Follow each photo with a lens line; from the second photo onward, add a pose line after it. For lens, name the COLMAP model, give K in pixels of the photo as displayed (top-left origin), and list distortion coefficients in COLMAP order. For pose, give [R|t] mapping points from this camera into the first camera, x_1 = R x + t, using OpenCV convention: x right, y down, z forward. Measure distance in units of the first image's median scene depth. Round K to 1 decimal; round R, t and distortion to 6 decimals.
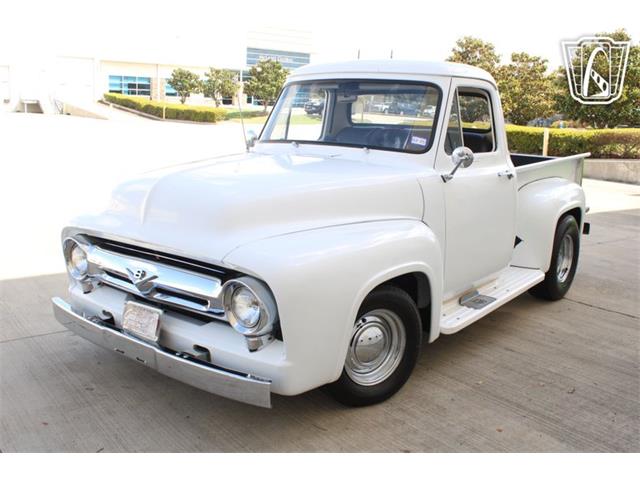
lens RADIAL K [[640.3, 0, 321.8], [0, 640.3, 235.8], [0, 0, 1]] dist [-0.082415, 0.000000]
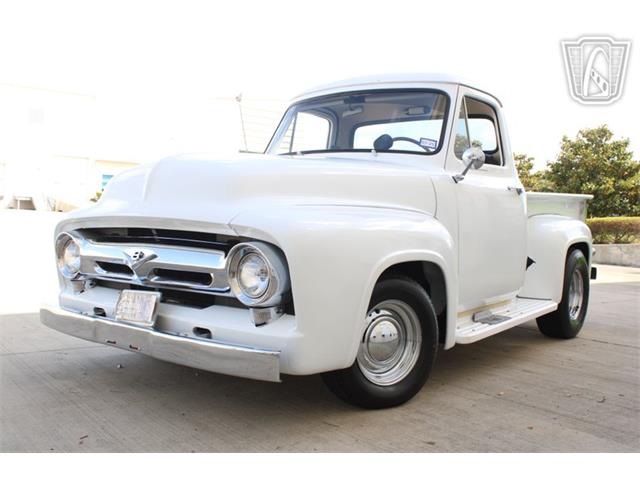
lens RADIAL K [[640.3, 0, 316.8], [0, 640.3, 237.4], [0, 0, 1]] dist [-0.082415, 0.000000]
pose [[0.999931, 0.006222, 0.009944, -0.026631], [-0.004501, 0.986362, -0.164526, 0.150165], [-0.010832, 0.164470, 0.986323, 0.058438]]
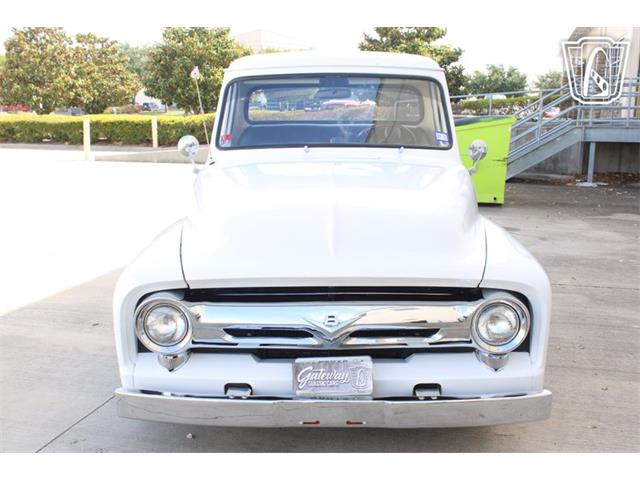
lens RADIAL K [[711.6, 0, 300.9], [0, 711.6, 243.4], [0, 0, 1]] dist [-0.053853, 0.000000]
pose [[0.786409, -0.148922, 0.599485, -0.679251], [0.142931, 0.988035, 0.057946, -0.075142], [-0.600942, 0.040116, 0.798285, 0.244398]]
